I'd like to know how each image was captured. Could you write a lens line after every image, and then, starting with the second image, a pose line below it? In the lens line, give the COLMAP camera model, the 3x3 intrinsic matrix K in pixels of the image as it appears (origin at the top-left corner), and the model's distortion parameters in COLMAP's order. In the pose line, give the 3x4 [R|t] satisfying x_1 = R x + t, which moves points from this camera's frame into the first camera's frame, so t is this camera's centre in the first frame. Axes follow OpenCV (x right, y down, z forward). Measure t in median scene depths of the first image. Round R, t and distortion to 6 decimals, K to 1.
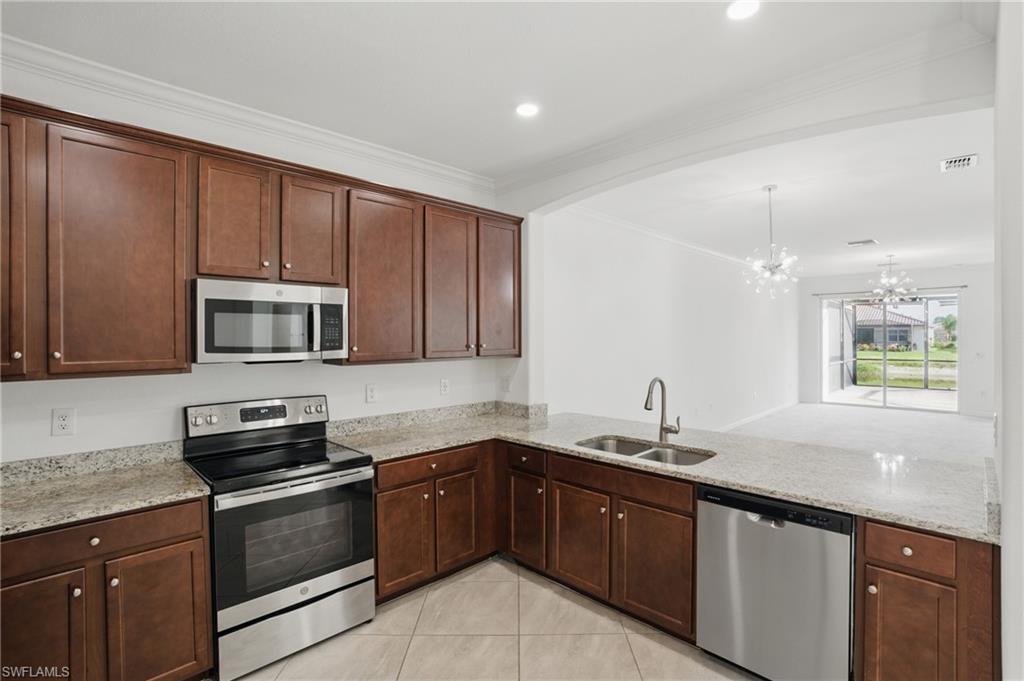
lens RADIAL K [[485.3, 0, 522.3], [0, 485.3, 336.4], [0, 0, 1]] dist [-0.026314, 0.005121]
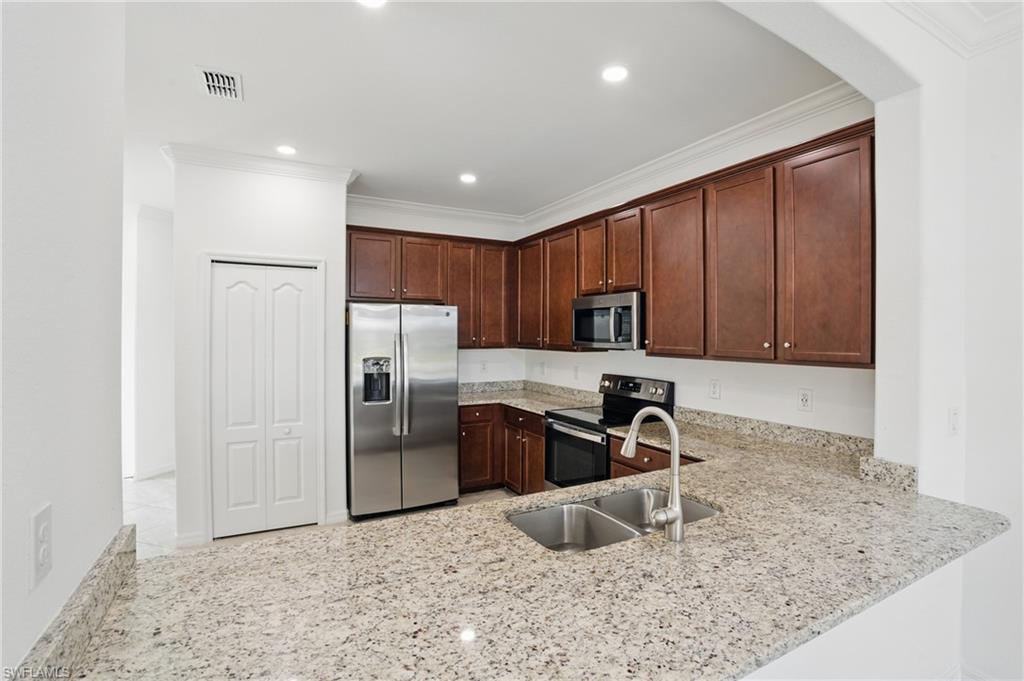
lens RADIAL K [[485.3, 0, 526.1], [0, 485.3, 333.6], [0, 0, 1]] dist [-0.026314, 0.005121]
pose [[-0.260174, 0.000754, -0.965561, 0.932562], [-0.005455, 0.999983, 0.002251, 0.004895], [0.965546, 0.005853, -0.260165, 1.111558]]
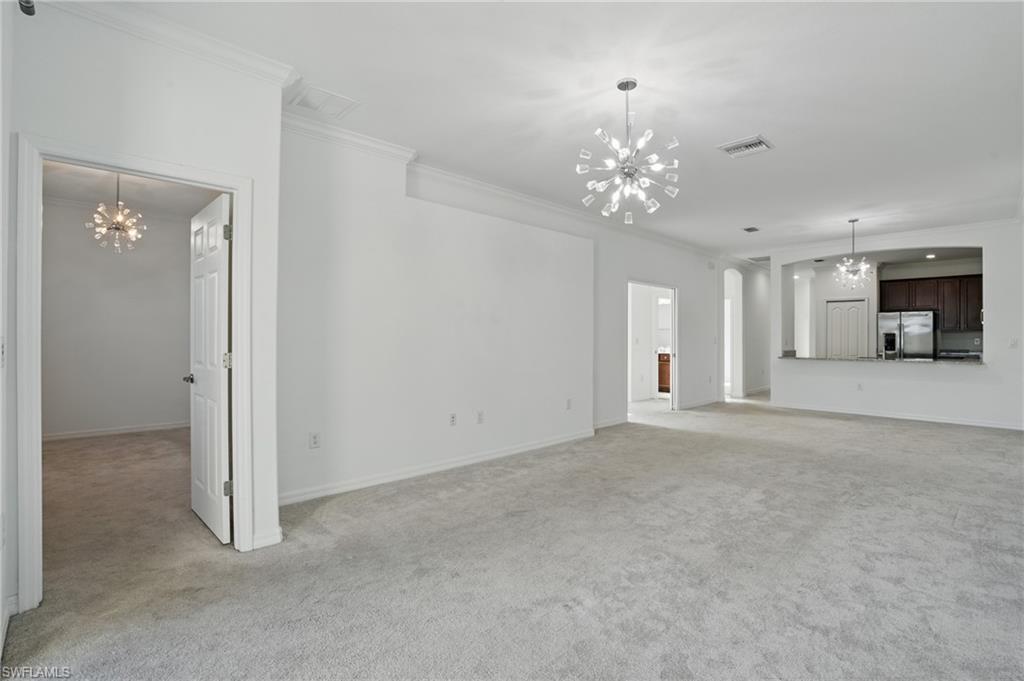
lens RADIAL K [[485.3, 0, 512.6], [0, 485.3, 334.9], [0, 0, 1]] dist [-0.026314, 0.005121]
pose [[-0.999984, 0.004919, 0.002622, 2.560135], [0.004937, 0.999964, 0.006837, 0.054673], [-0.002588, 0.006850, -0.999973, 4.032432]]
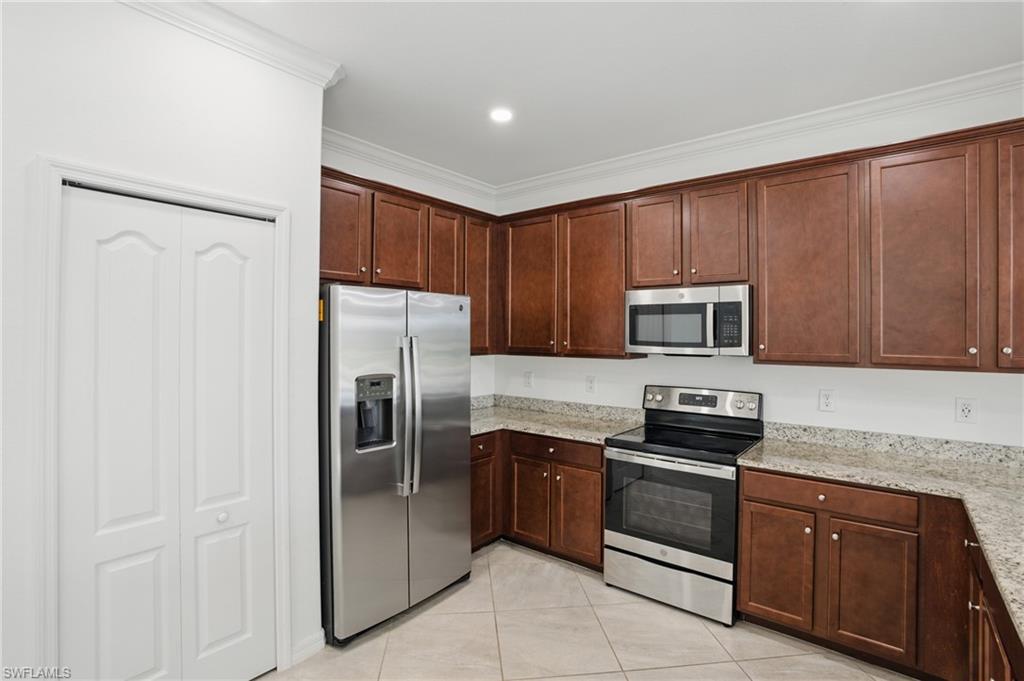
lens RADIAL K [[485.3, 0, 524.3], [0, 485.3, 334.4], [0, 0, 1]] dist [-0.026314, 0.005121]
pose [[0.138093, 0.001177, -0.990419, 0.572231], [-0.007347, 0.999973, 0.000164, 0.004935], [0.990392, 0.007254, 0.138098, 0.443149]]
